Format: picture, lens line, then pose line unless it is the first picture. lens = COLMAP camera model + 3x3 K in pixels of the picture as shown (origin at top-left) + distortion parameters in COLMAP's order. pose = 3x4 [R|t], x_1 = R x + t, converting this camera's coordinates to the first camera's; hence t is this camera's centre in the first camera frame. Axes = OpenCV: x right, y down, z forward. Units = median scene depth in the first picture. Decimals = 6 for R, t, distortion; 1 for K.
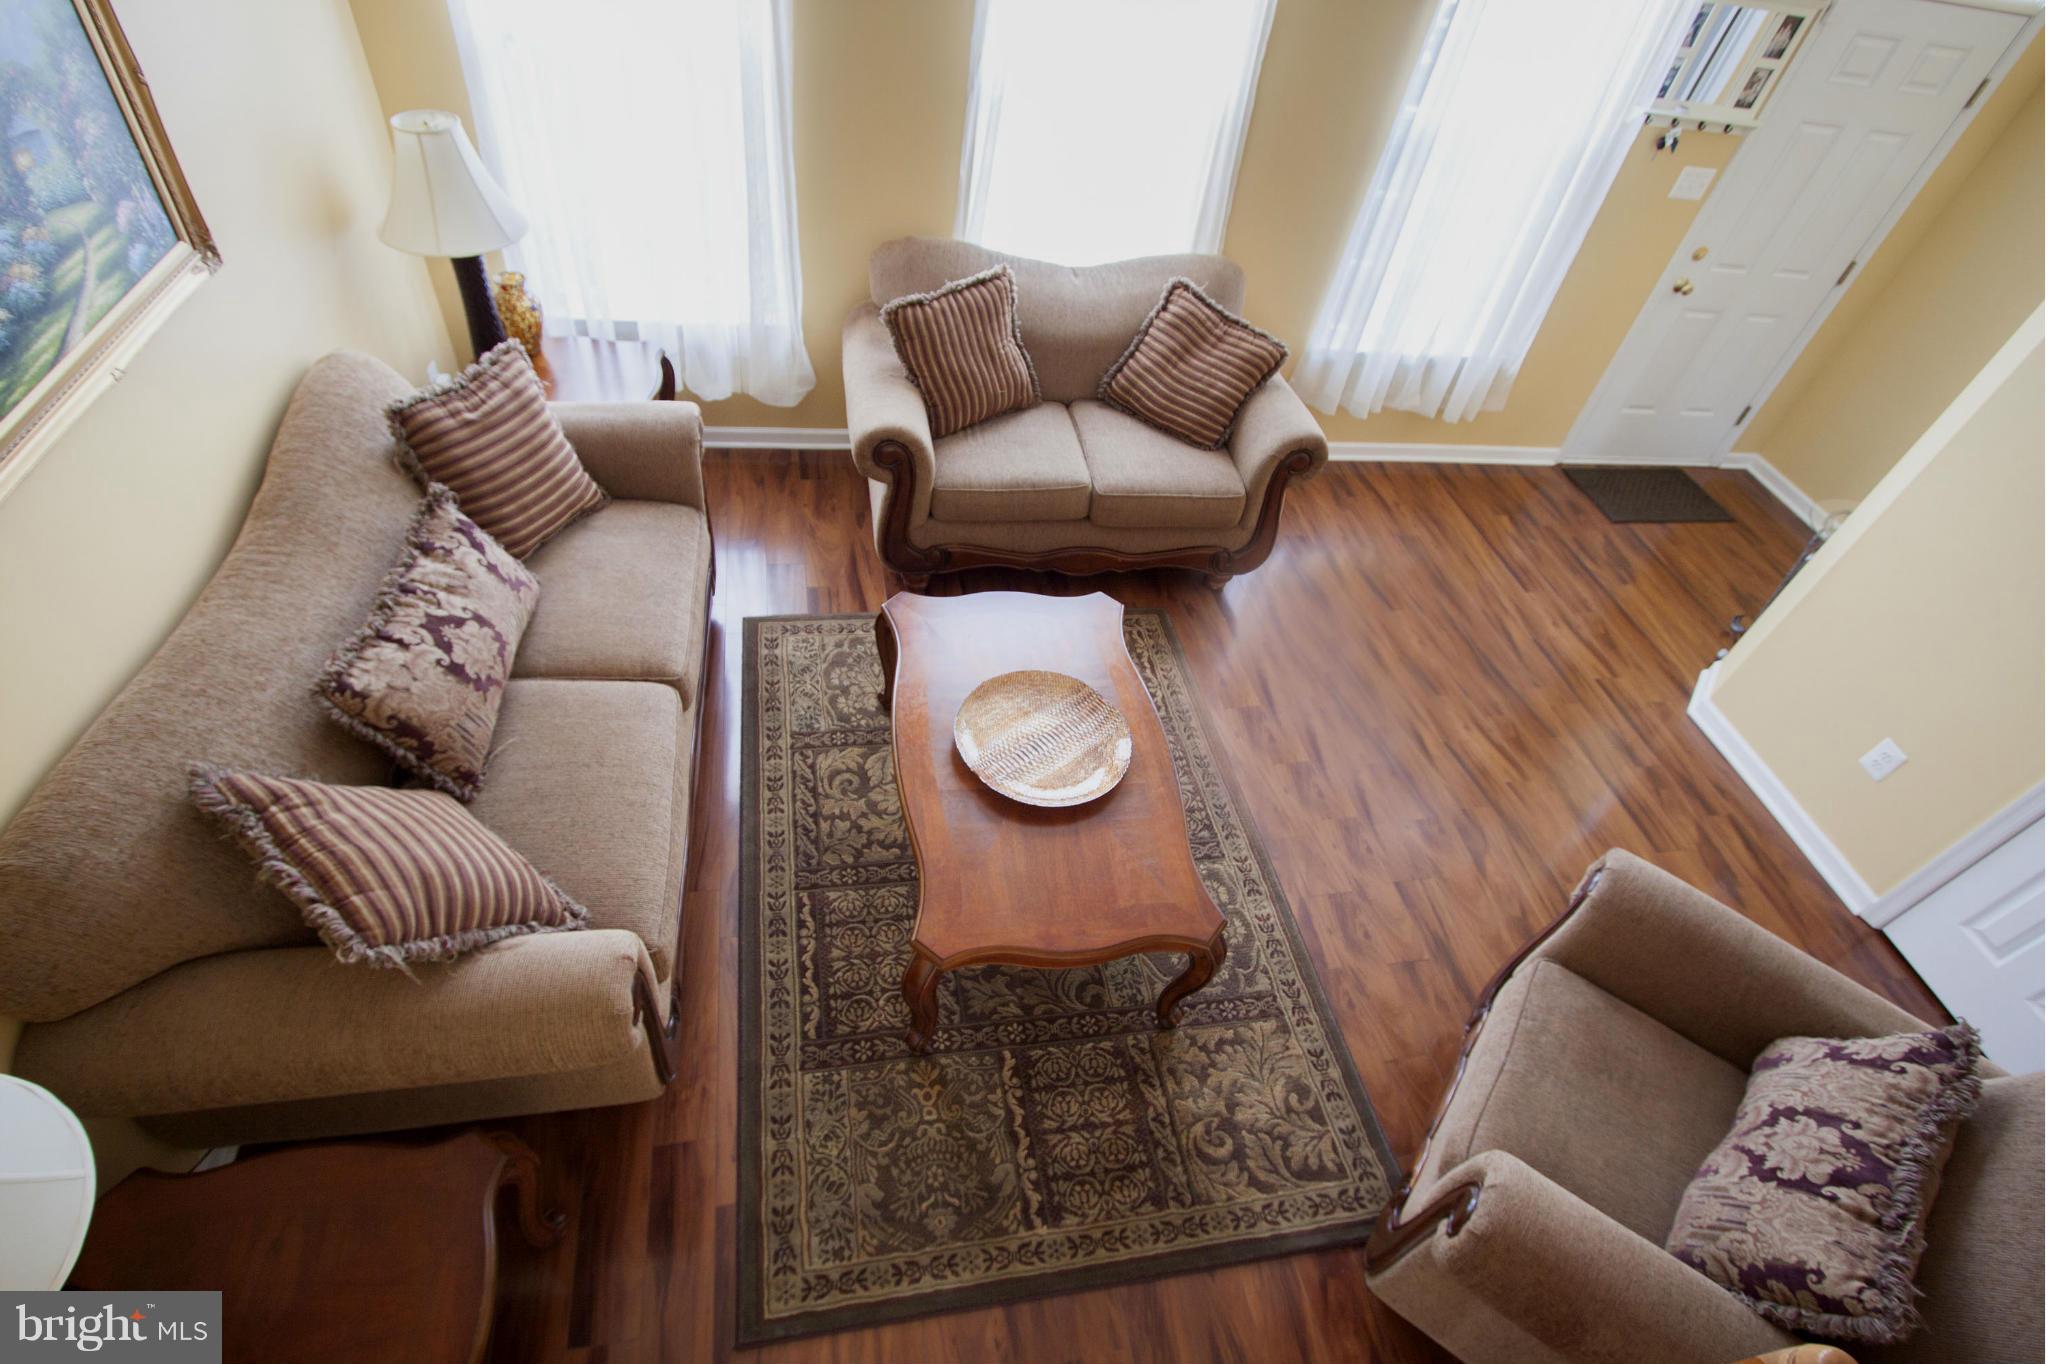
lens RADIAL K [[944.1, 0, 1025.8], [0, 944.1, 705.5], [0, 0, 1]] dist [-0.022034, 0.000624]
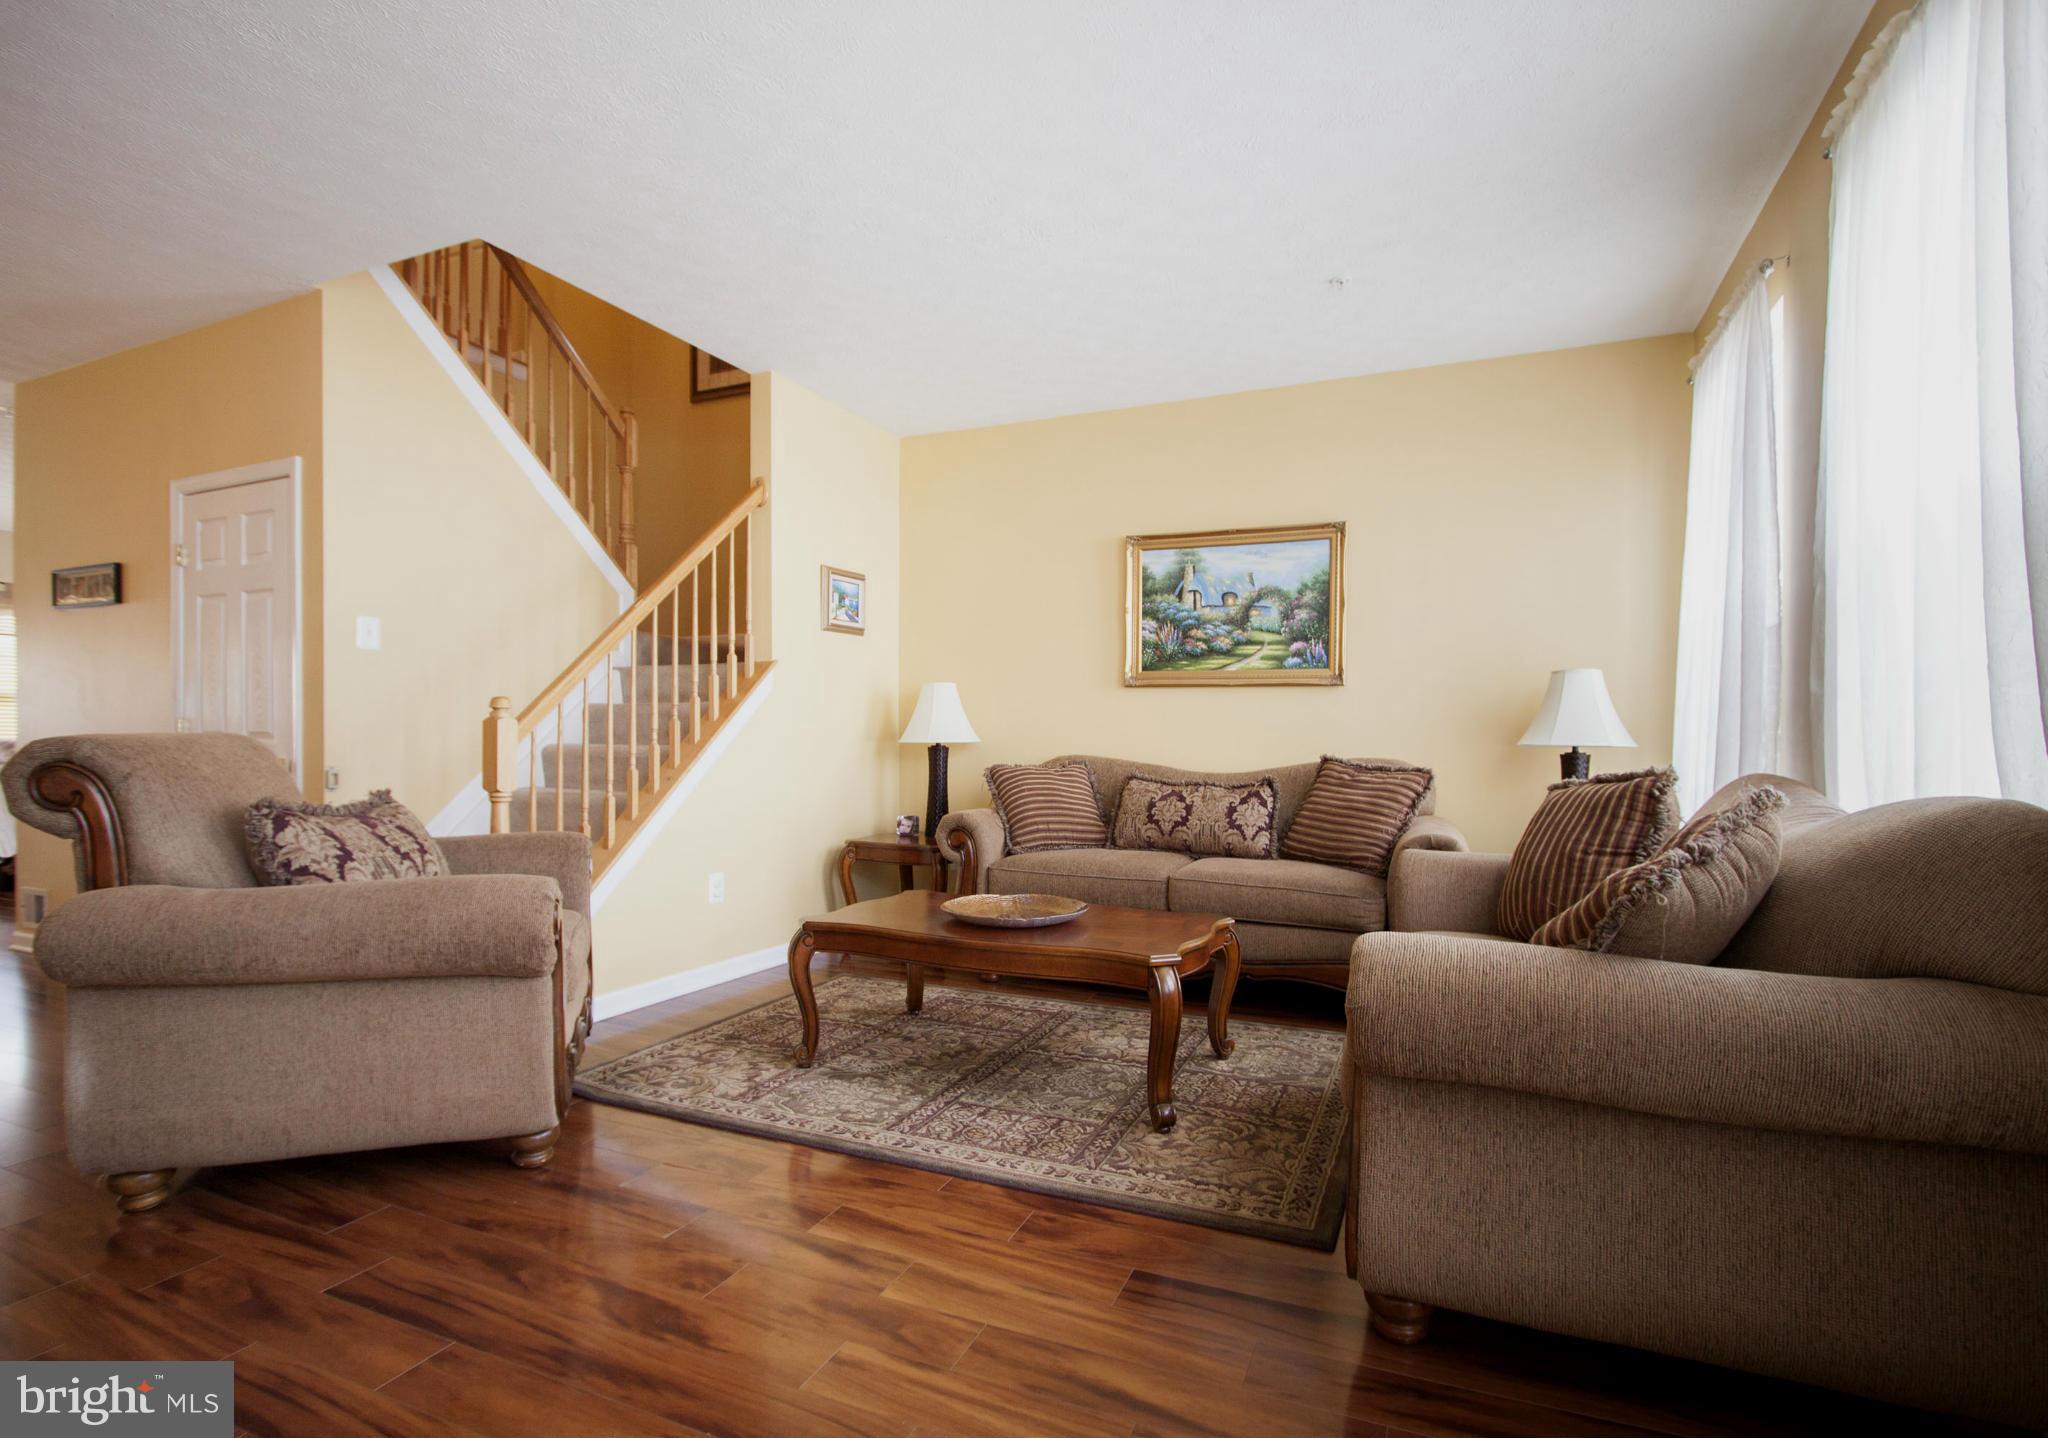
lens RADIAL K [[1021.9, 0, 1019.5], [0, 1021.9, 749.3], [0, 0, 1]] dist [-0.001451, -0.000182]
pose [[-0.560208, -0.128218, -0.818369, 1.353421], [-0.651407, 0.678477, 0.339614, -0.675211], [0.511700, 0.723345, -0.463611, 1.776011]]
